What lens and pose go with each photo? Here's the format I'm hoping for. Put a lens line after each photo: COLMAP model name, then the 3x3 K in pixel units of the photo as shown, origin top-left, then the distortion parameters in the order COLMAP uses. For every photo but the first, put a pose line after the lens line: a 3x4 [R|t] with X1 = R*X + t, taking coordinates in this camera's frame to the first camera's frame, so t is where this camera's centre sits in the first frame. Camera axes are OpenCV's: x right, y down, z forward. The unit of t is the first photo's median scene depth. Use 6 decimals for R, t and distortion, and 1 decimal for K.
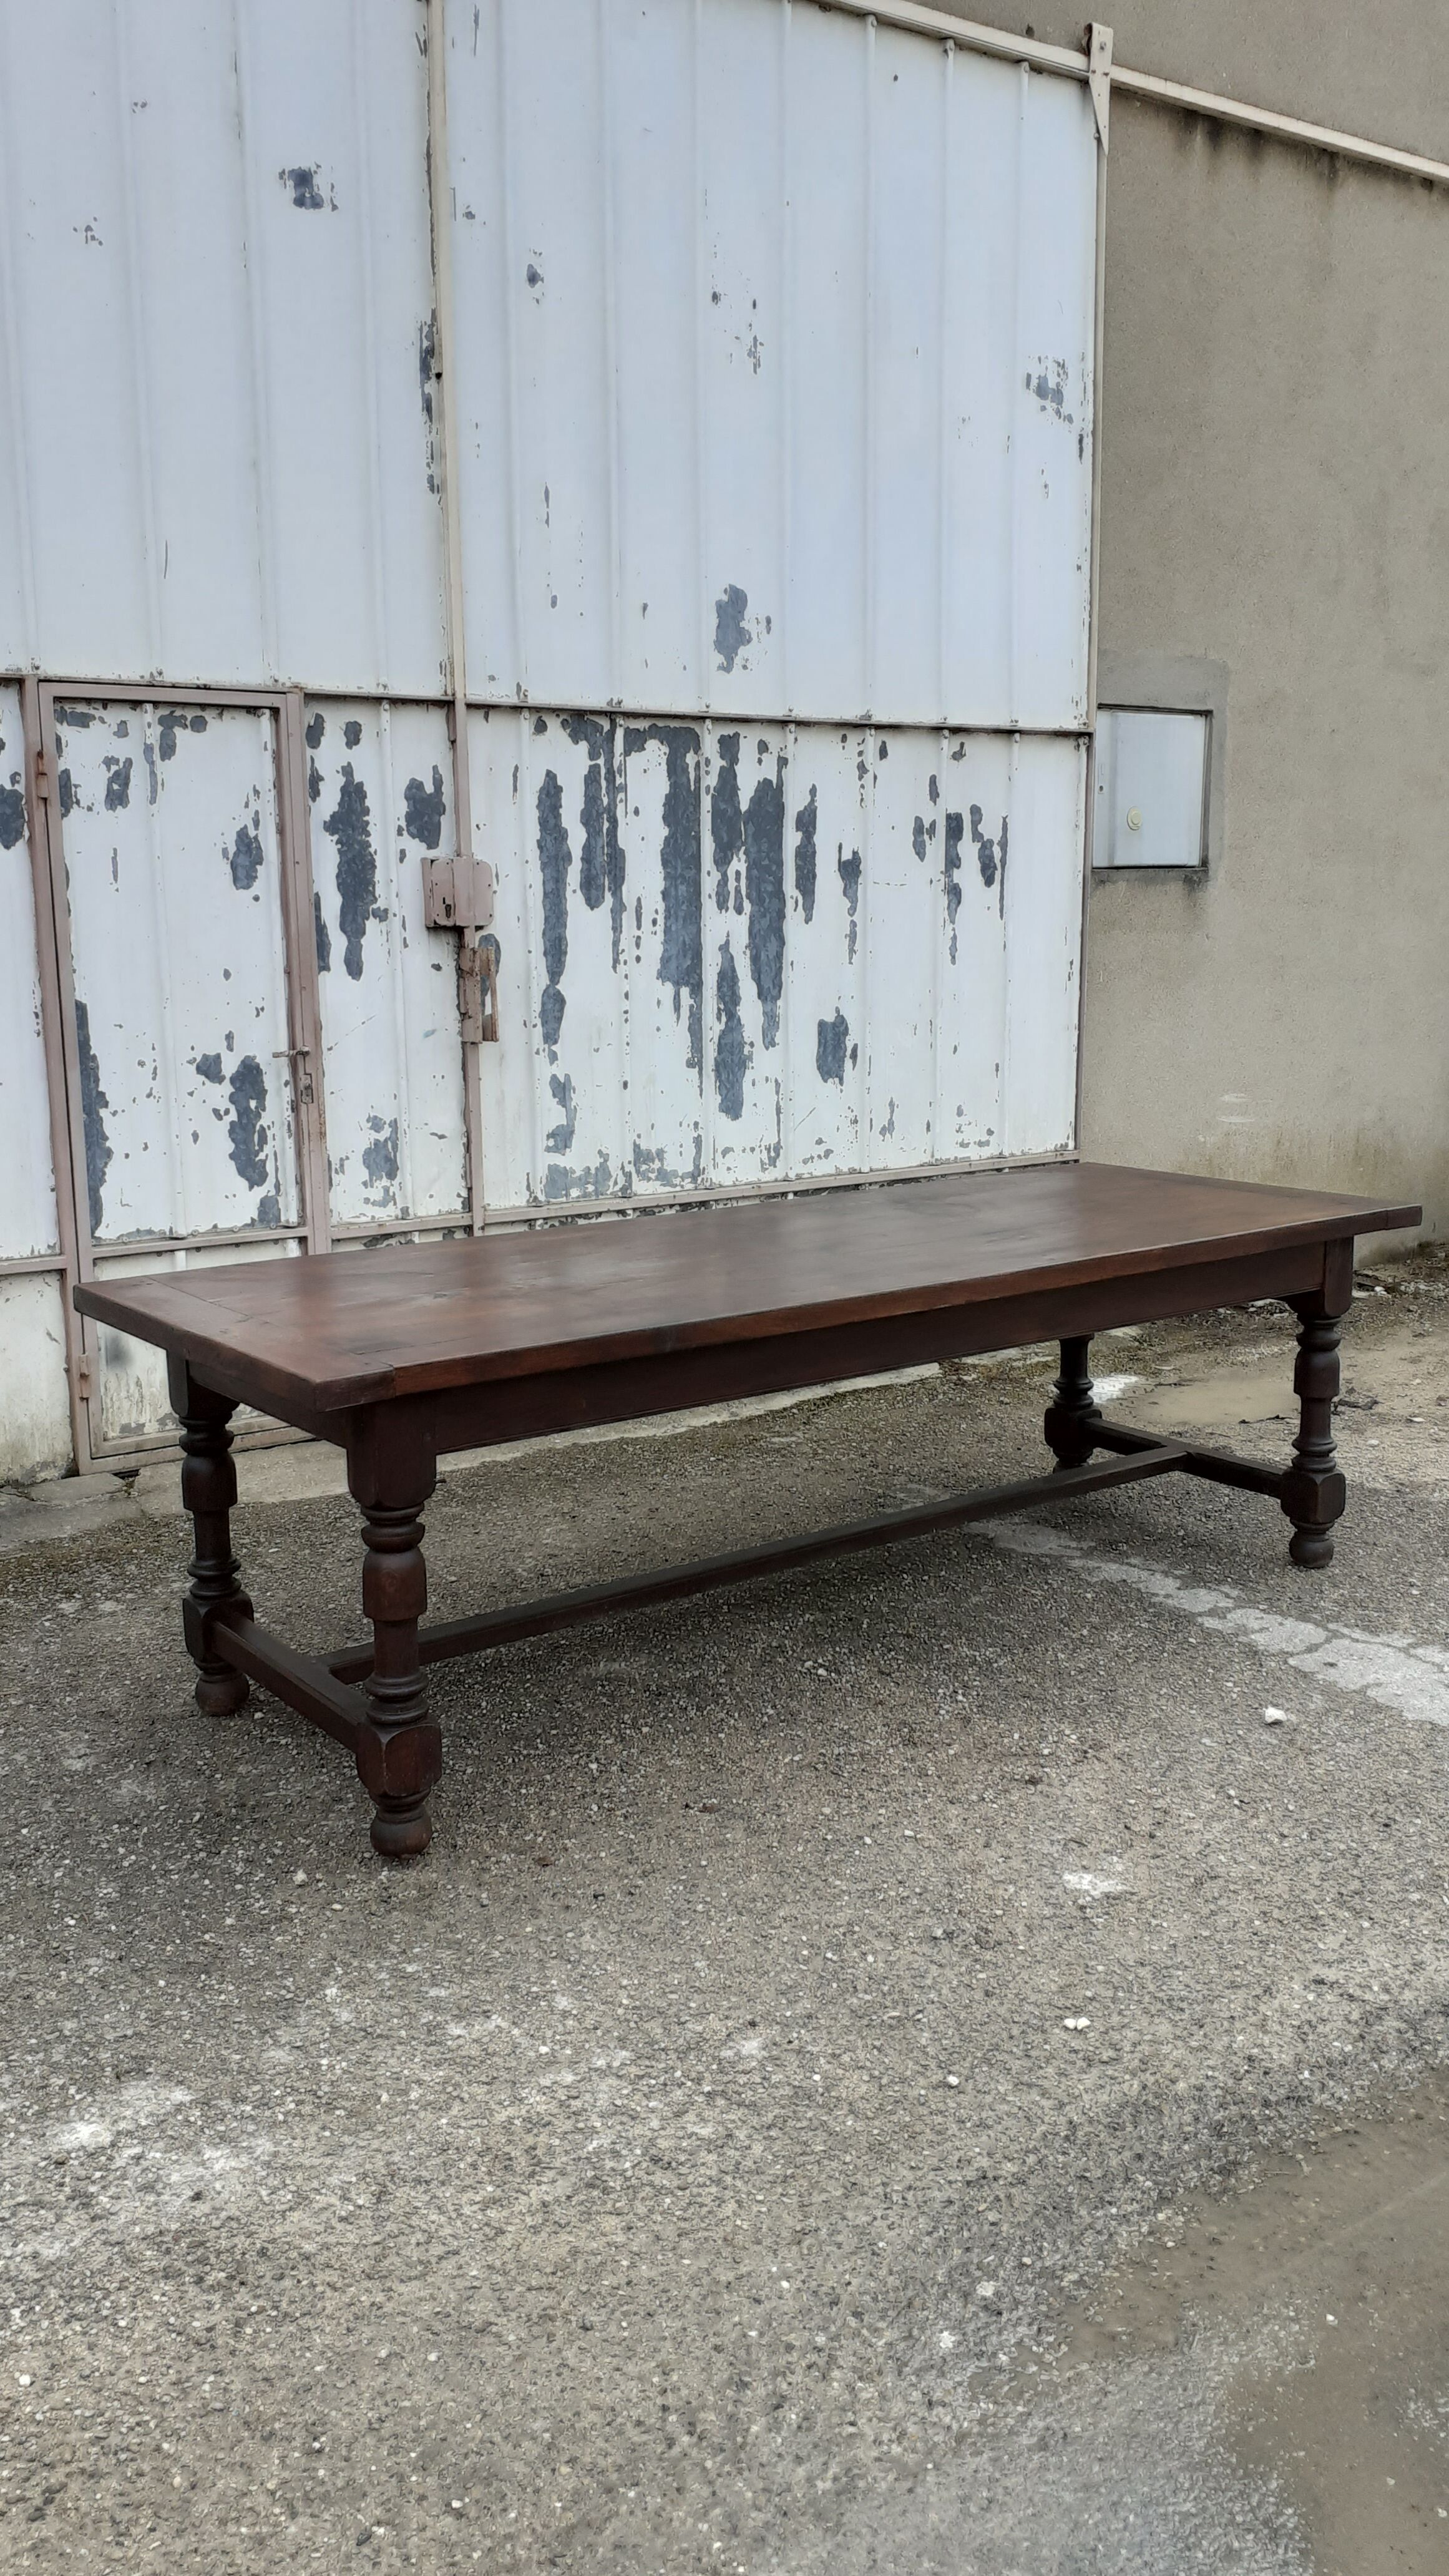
lens RADIAL K [[2038.7, 0, 724.5], [0, 2038.7, 1288.0], [0, 0, 1]] dist [0.198659, -0.576543]
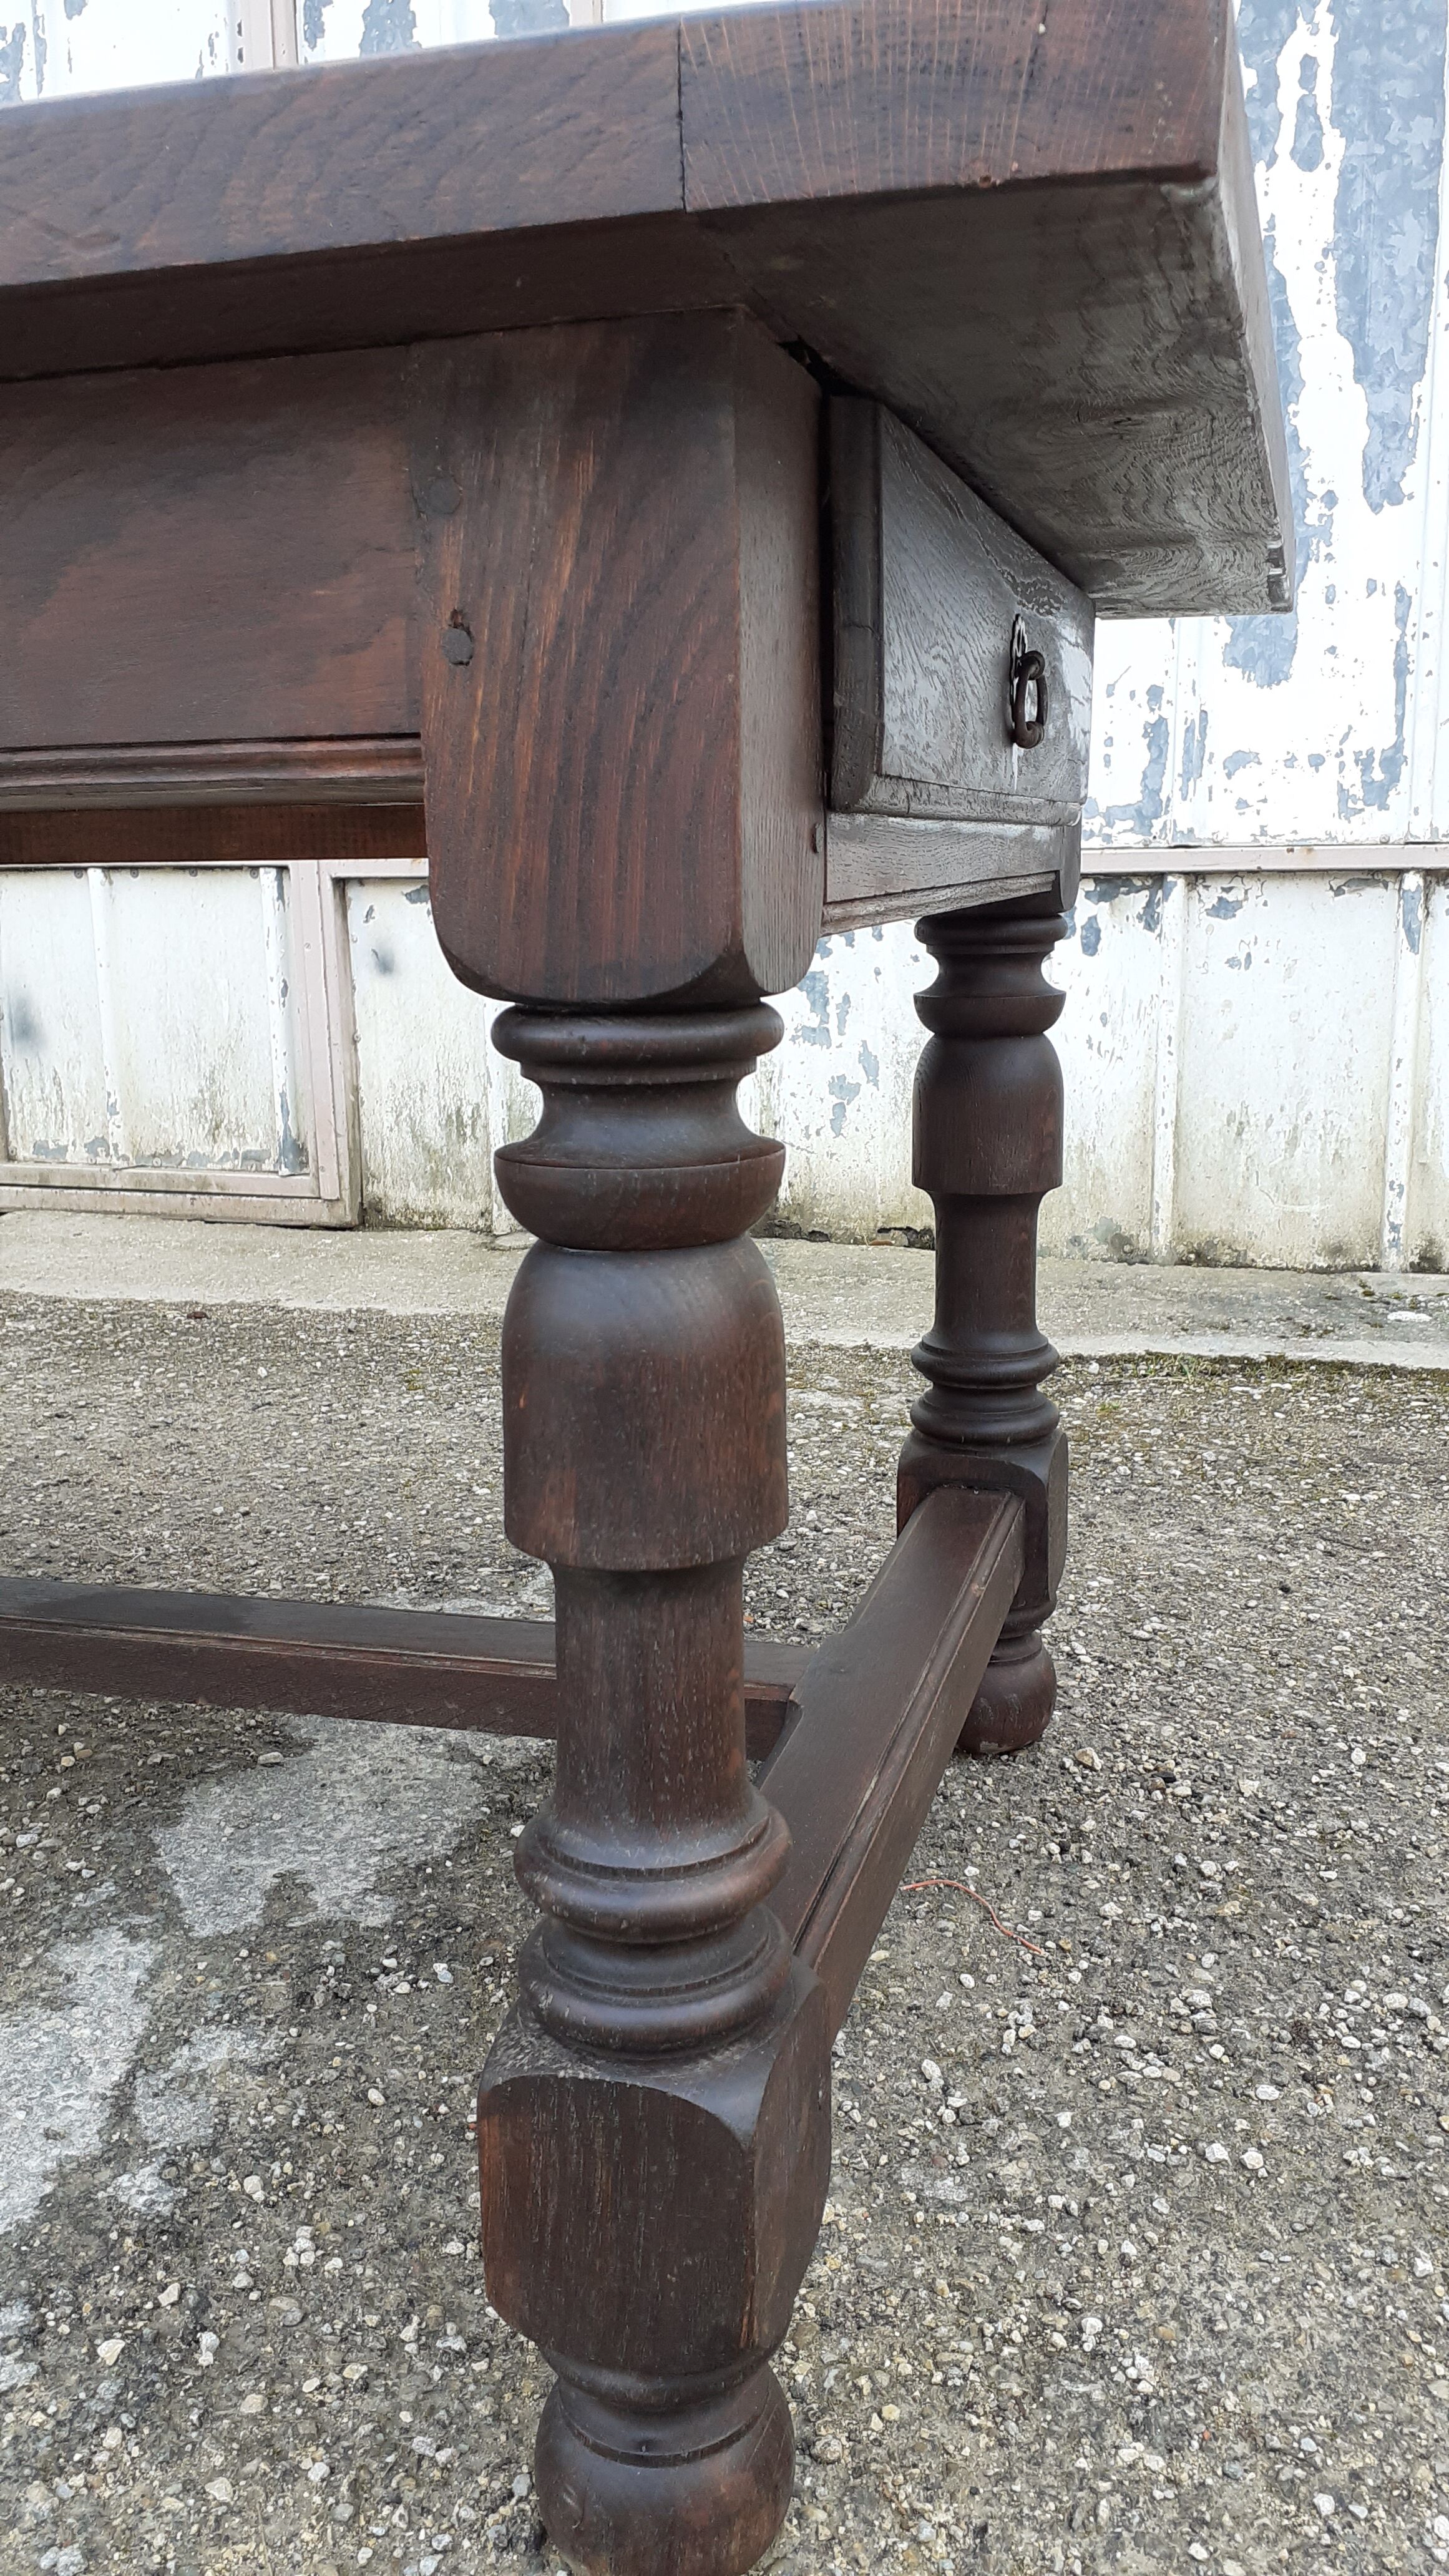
lens RADIAL K [[2057.4, 0, 724.5], [0, 2057.4, 1288.0], [0, 0, 1]] dist [-0.003416, -0.010436]
pose [[0.598460, 0.168672, -0.783196, 0.326374], [-0.140465, 0.984534, 0.104700, 0.013027], [0.788743, 0.047353, 0.612897, 0.733039]]
